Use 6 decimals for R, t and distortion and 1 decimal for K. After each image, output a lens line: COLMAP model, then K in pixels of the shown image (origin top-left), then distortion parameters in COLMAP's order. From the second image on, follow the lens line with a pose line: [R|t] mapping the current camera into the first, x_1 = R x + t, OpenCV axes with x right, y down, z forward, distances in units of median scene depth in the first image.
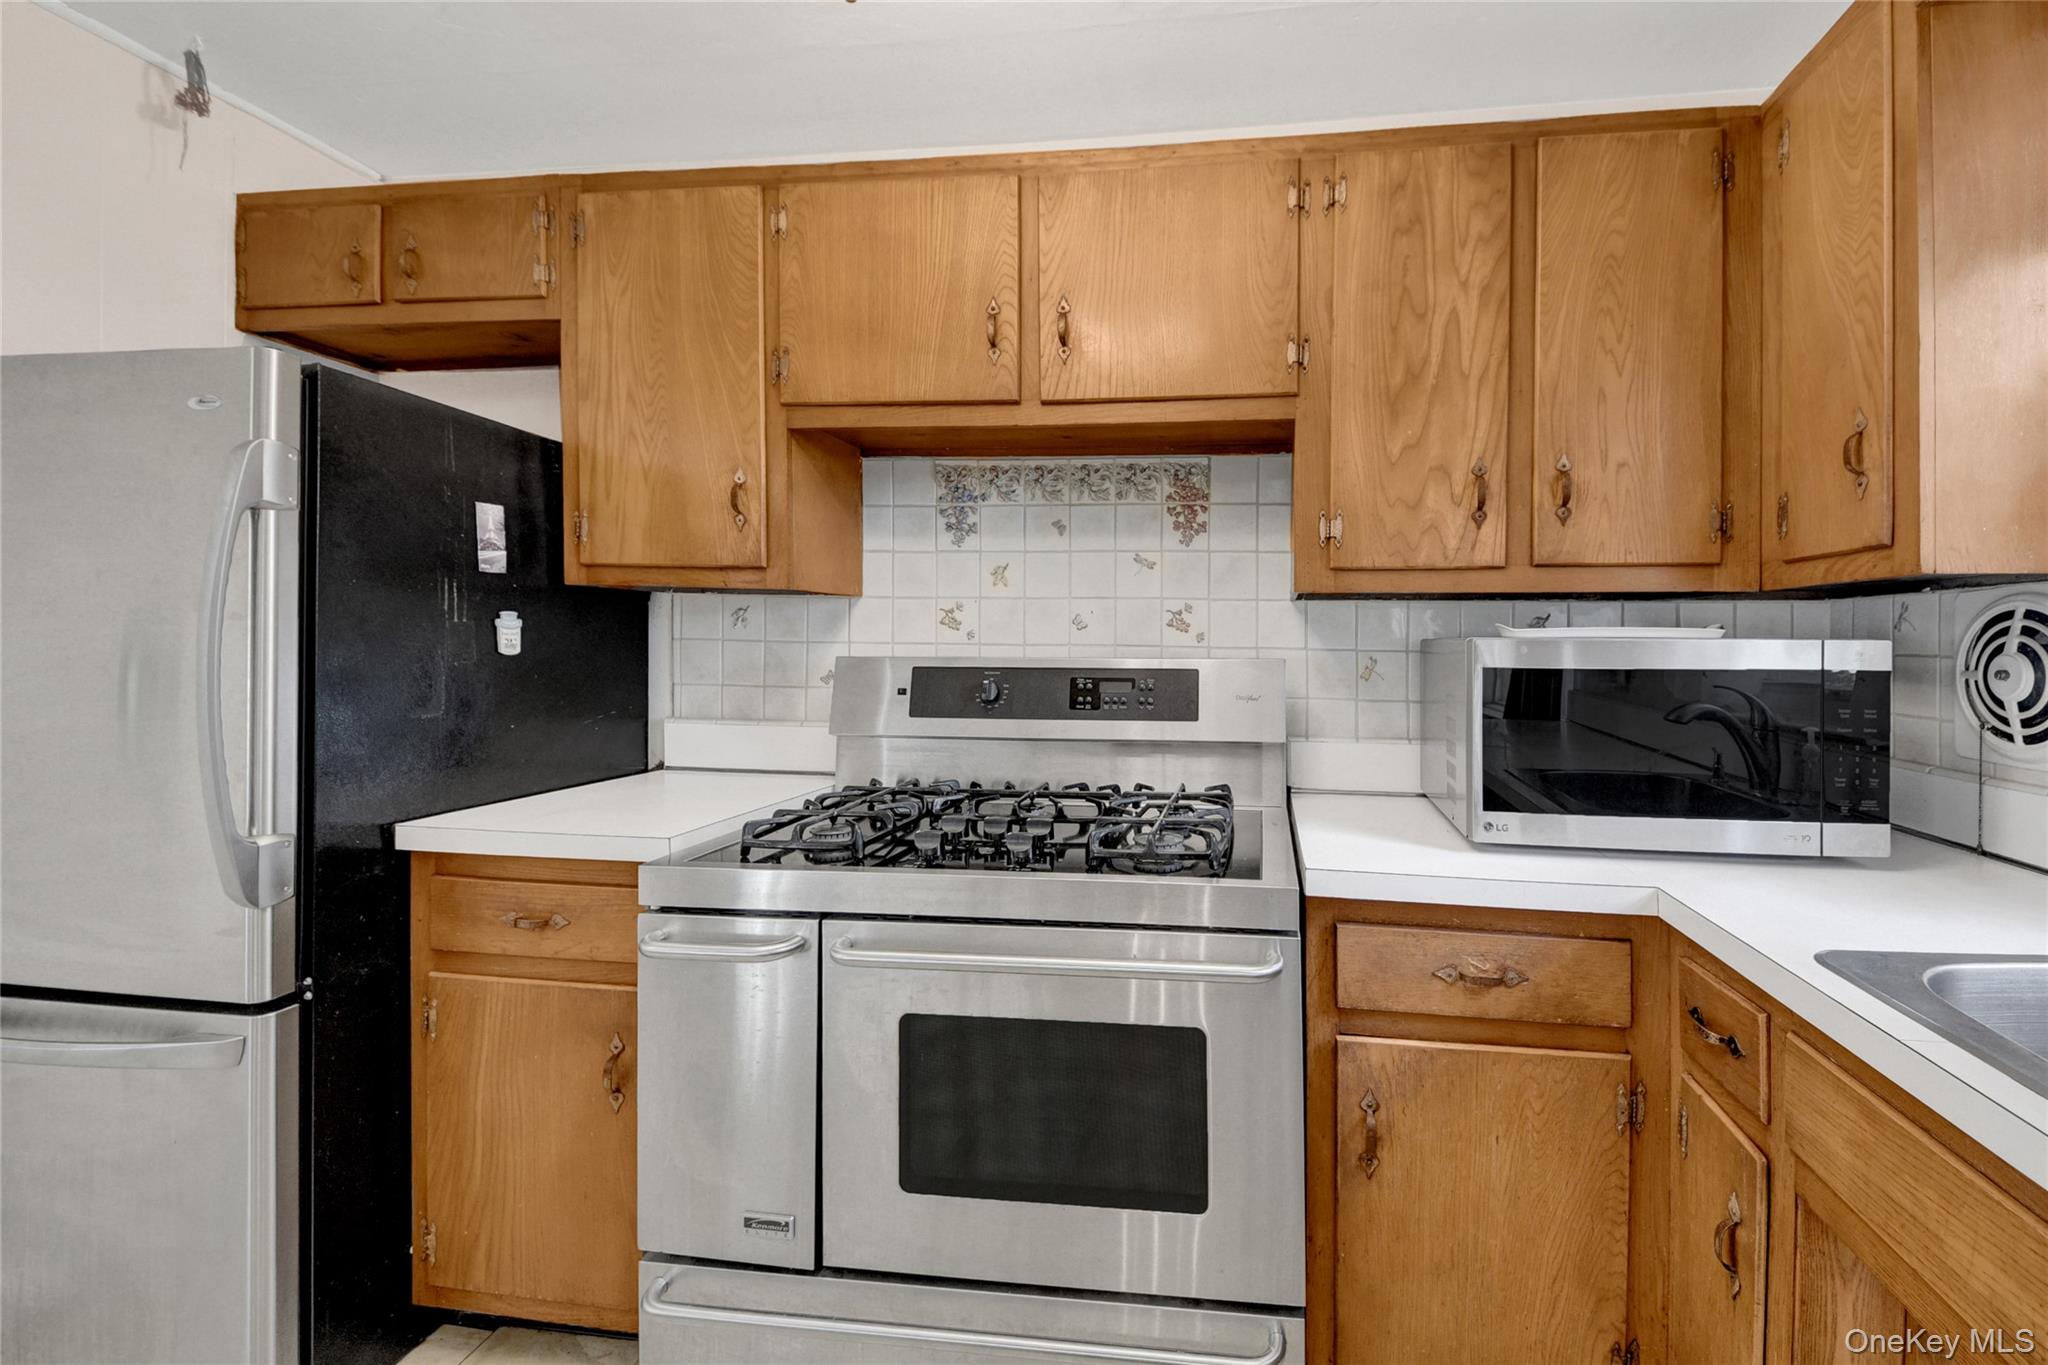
lens RADIAL K [[765.3, 0, 1214.5], [0, 765.3, 648.3], [0, 0, 1]] dist [-0.003259, -0.005736]
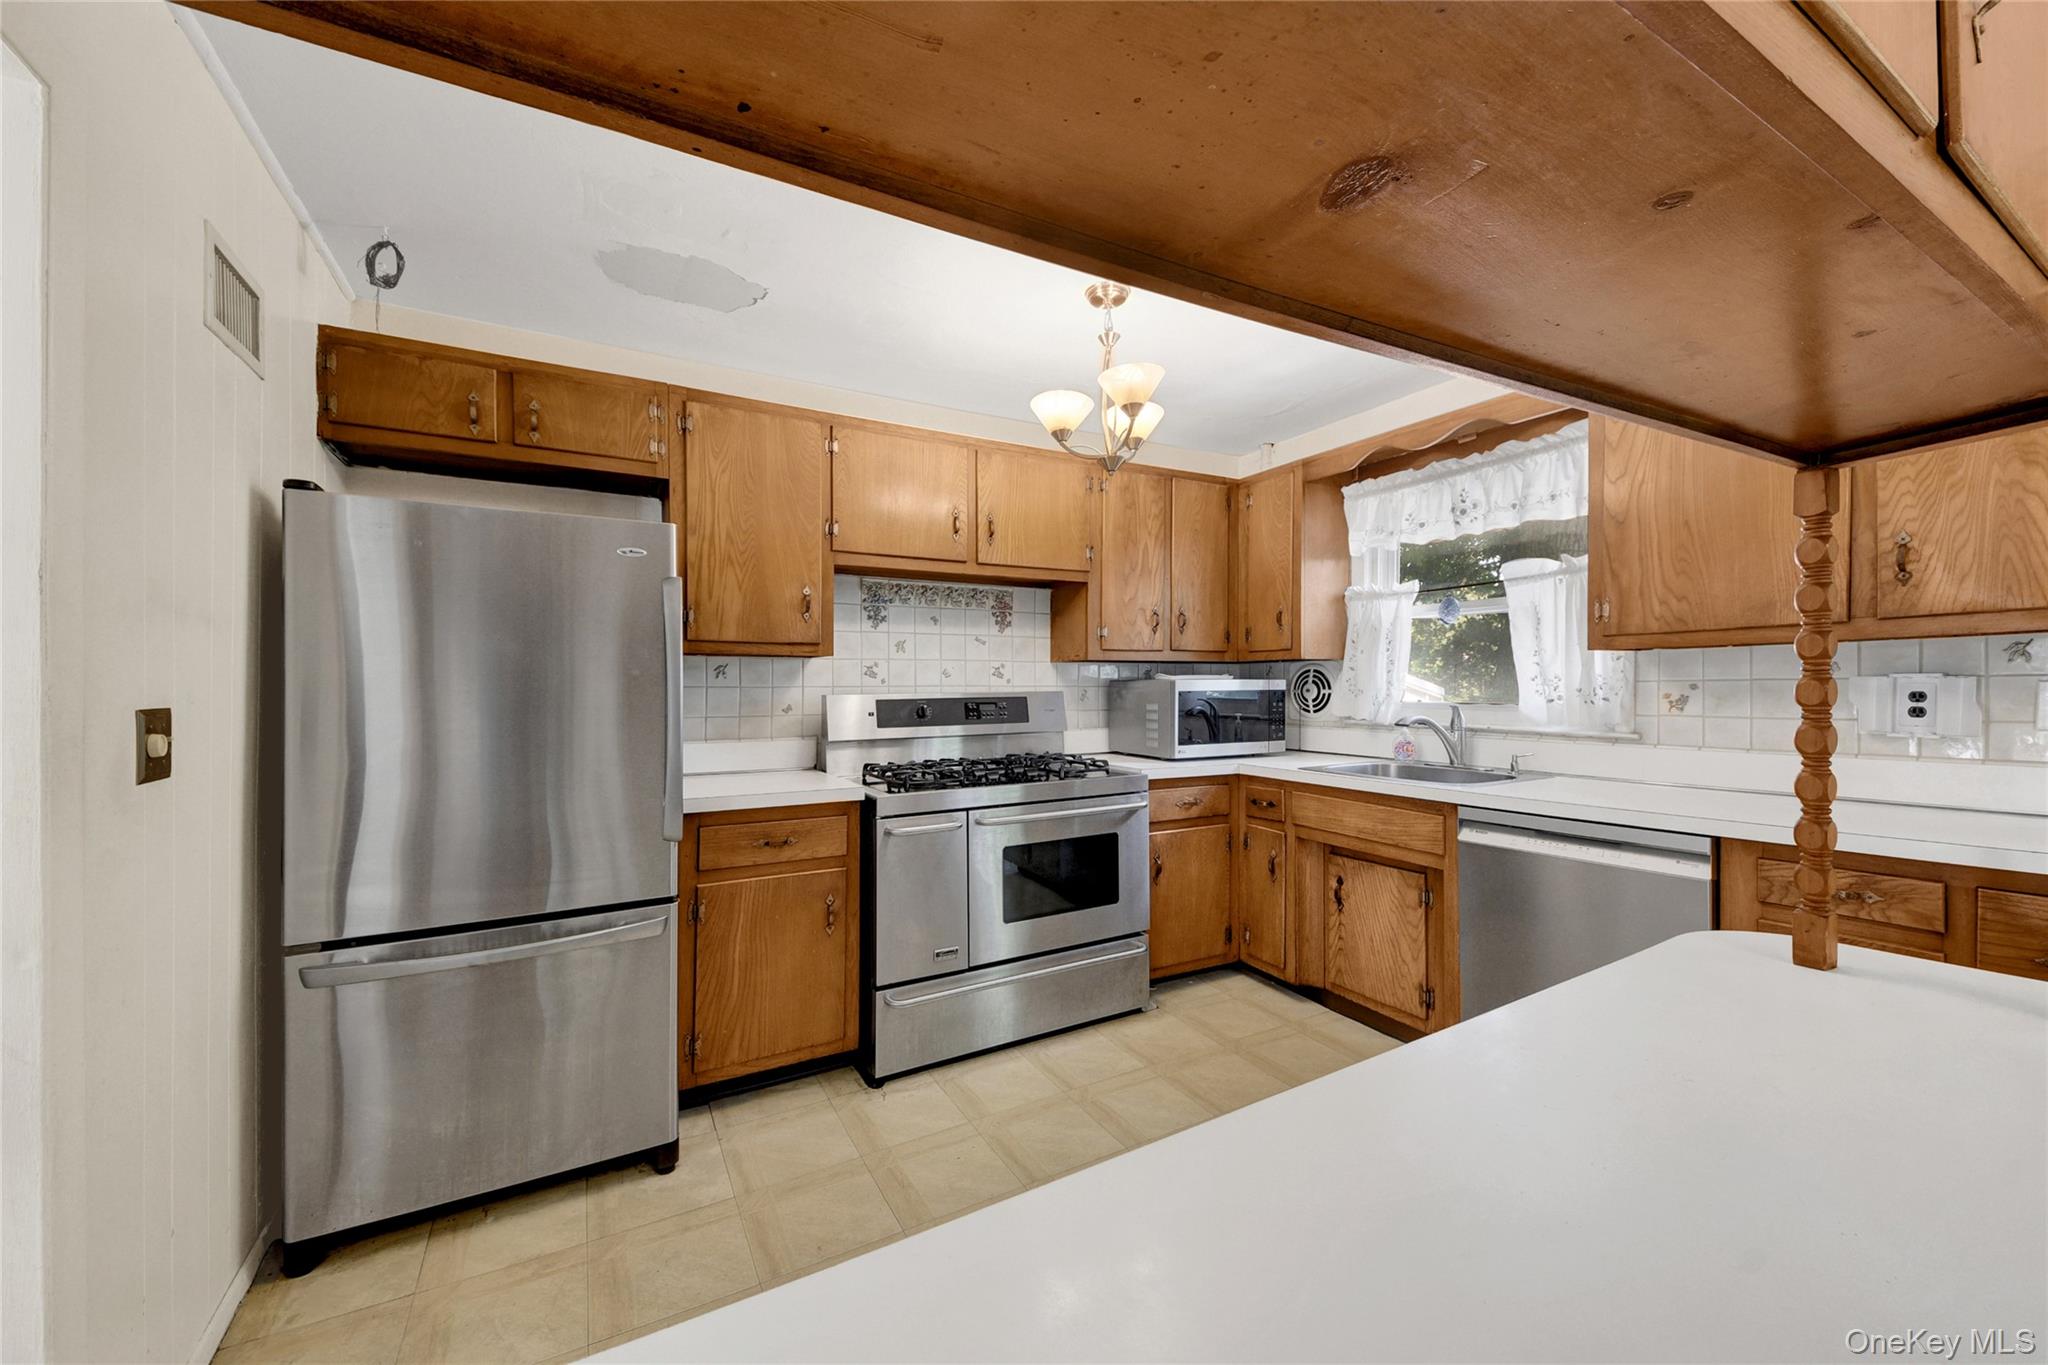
lens RADIAL K [[719.2, 0, 1003.5], [0, 719.2, 697.0], [0, 0, 1]] dist [0.002943, -0.000293]
pose [[0.862851, -0.023825, 0.504897, -1.101106], [0.015970, 0.999675, 0.019880, -0.011173], [-0.505207, -0.009091, 0.862950, -0.646323]]
